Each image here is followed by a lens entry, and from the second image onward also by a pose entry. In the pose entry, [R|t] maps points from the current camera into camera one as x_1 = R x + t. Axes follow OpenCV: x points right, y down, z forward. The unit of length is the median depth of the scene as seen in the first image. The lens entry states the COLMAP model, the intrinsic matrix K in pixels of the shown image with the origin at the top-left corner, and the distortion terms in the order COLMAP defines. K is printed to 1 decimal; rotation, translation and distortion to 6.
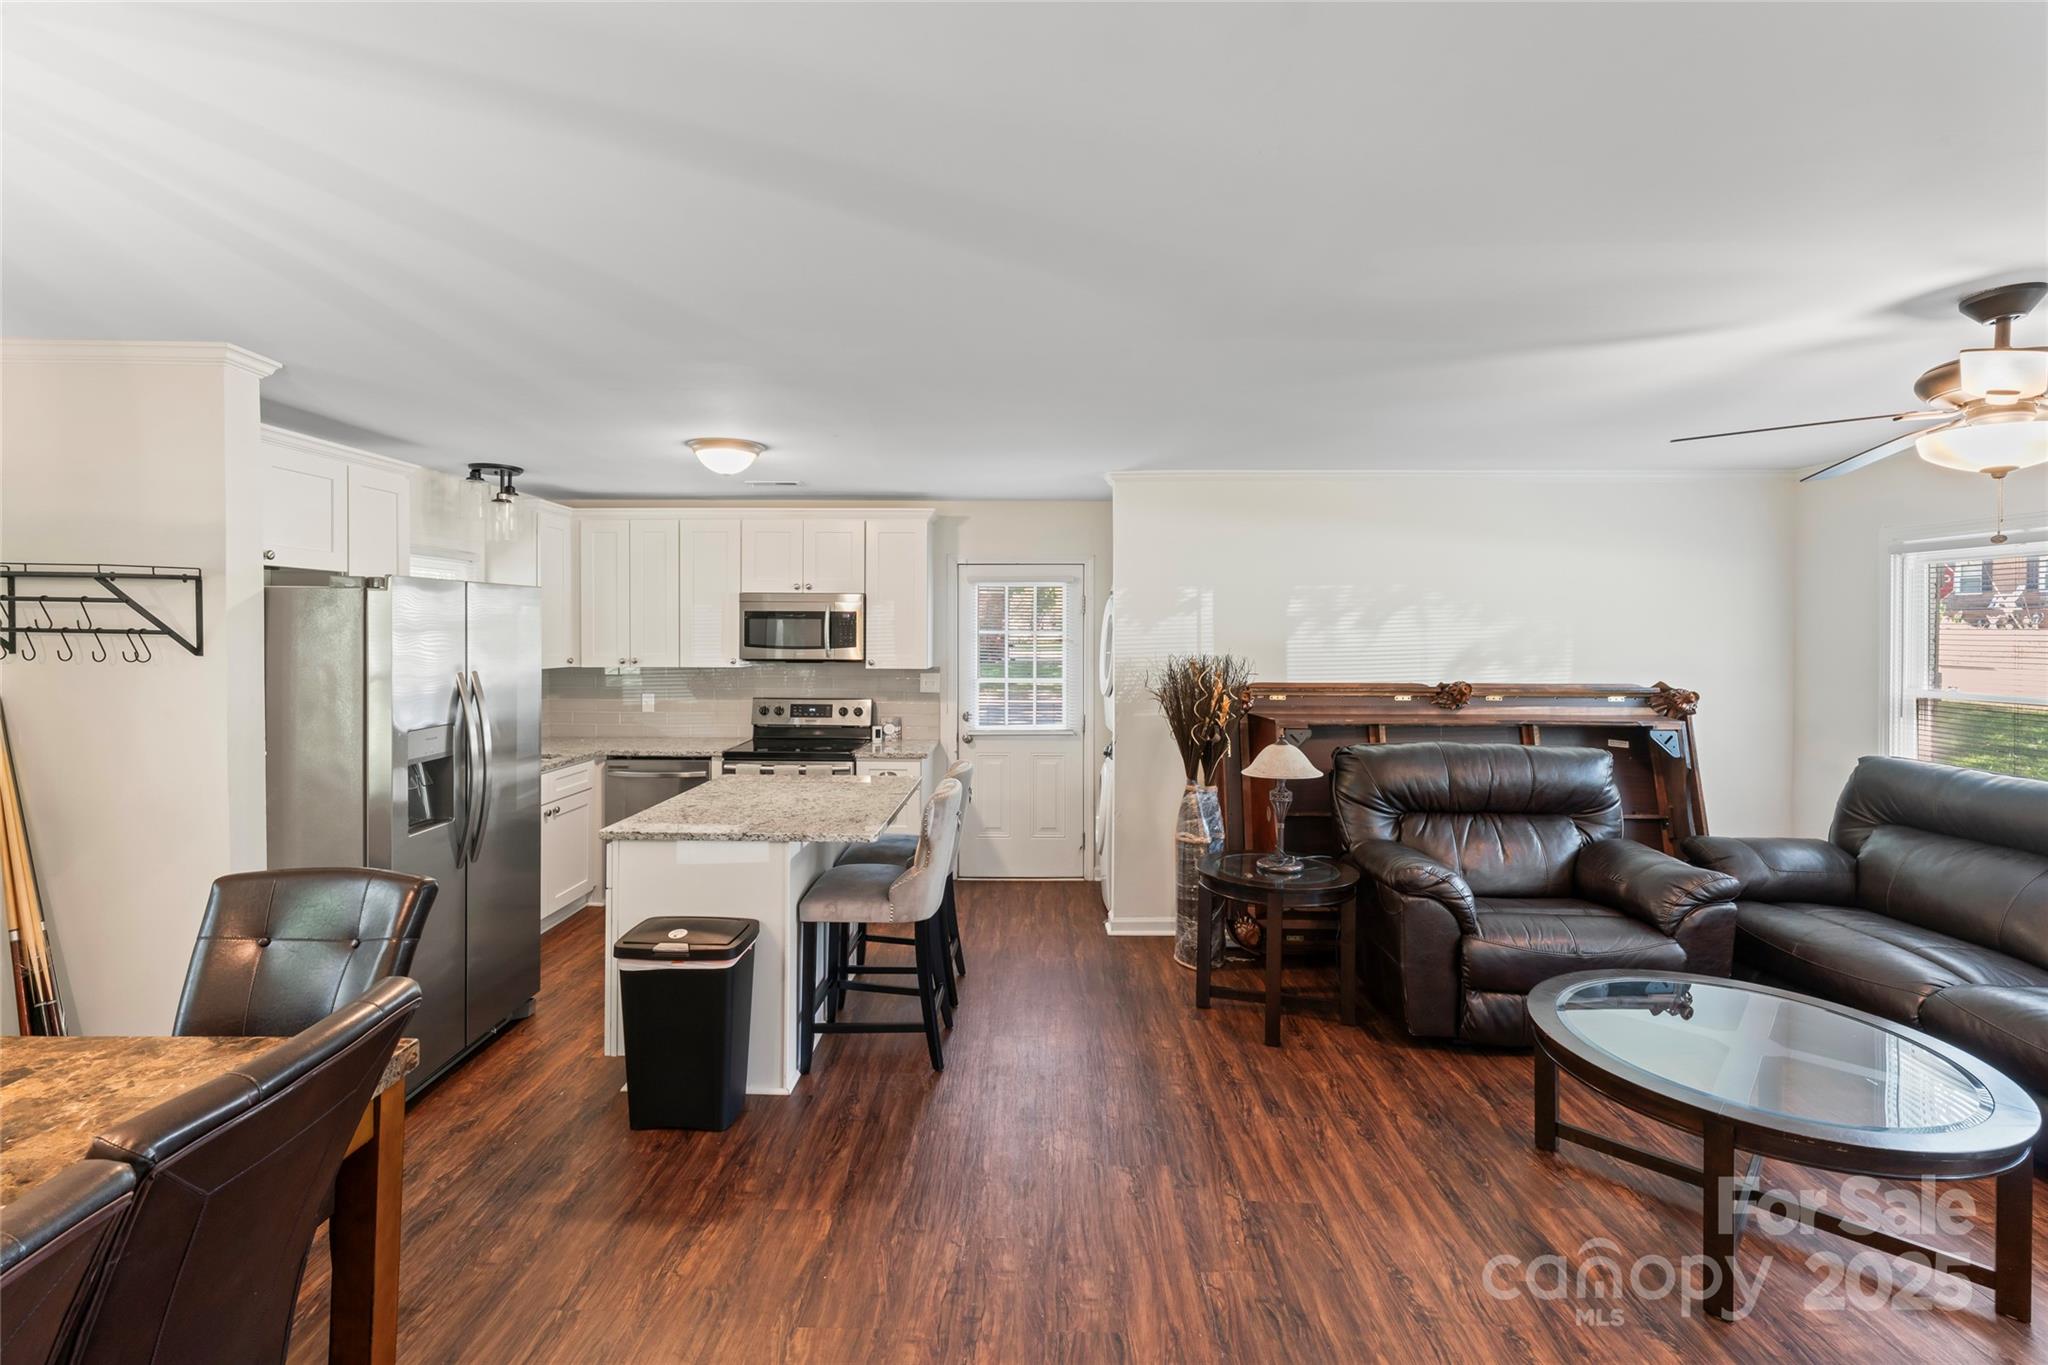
lens RADIAL K [[917.6, 0, 1018.5], [0, 917.6, 630.0], [0, 0, 1]] dist [-0.001145, -0.000197]
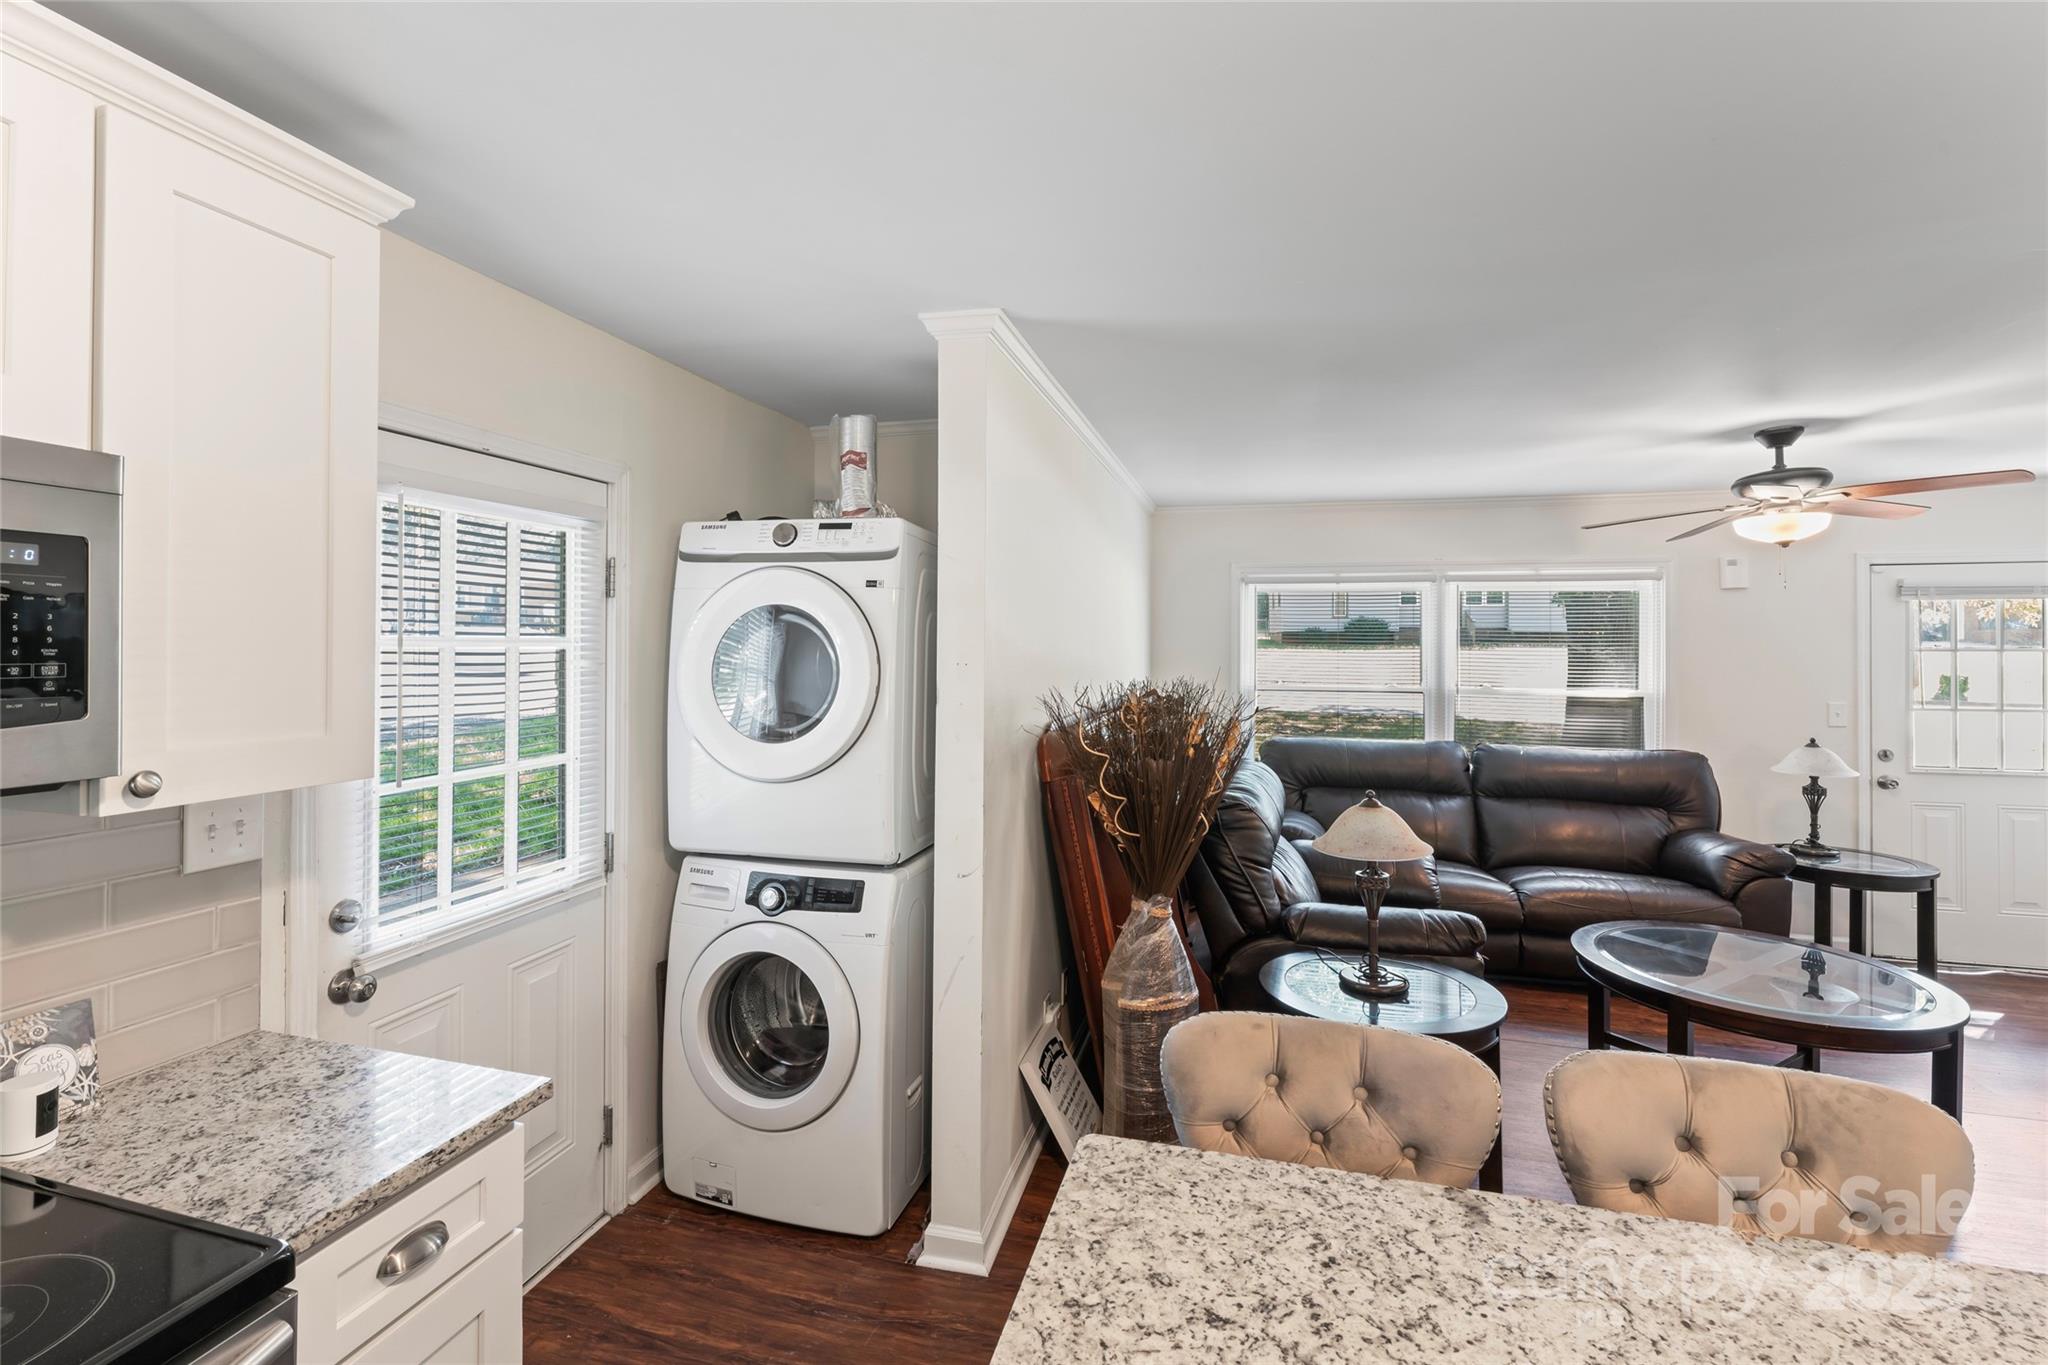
lens RADIAL K [[922.2, 0, 1013.4], [0, 922.2, 641.0], [0, 0, 1]] dist [0.000208, 0.000558]
pose [[0.252498, 0.000345, 0.967597, -0.418092], [-0.006115, 0.999981, 0.001239, 0.001443], [-0.967578, -0.006229, 0.252496, 0.995871]]
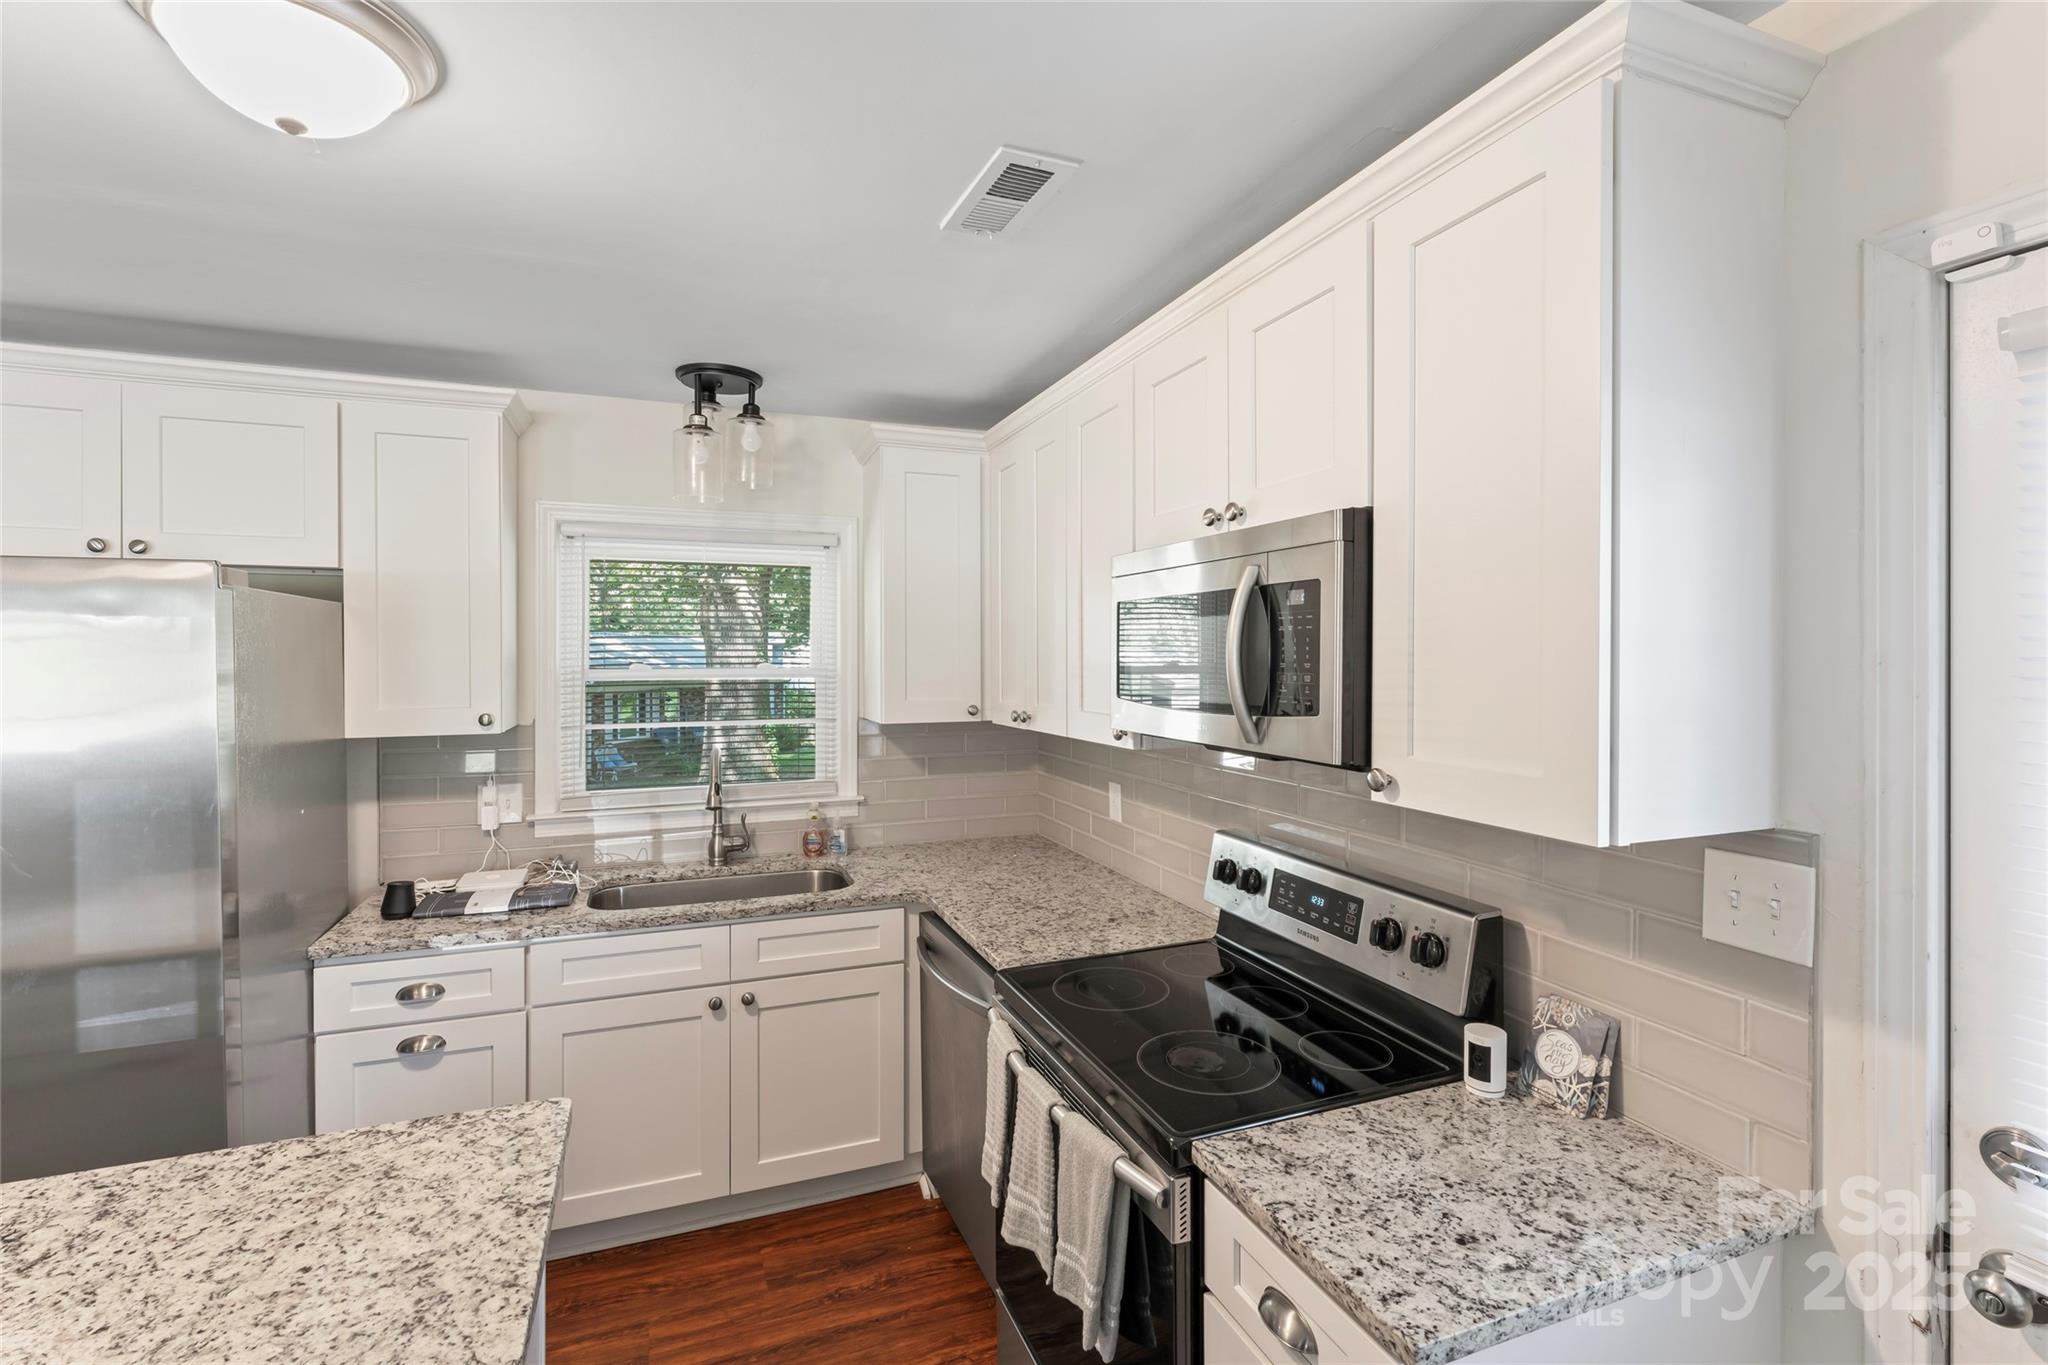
lens RADIAL K [[915.4, 0, 1015.3], [0, 915.4, 659.2], [0, 0, 1]] dist [0.000721, 0.000079]
pose [[0.376554, -0.000596, -0.926395, 0.042157], [0.005330, 0.999985, 0.001523, 0.002614], [0.926379, -0.005511, 0.376551, 1.080659]]
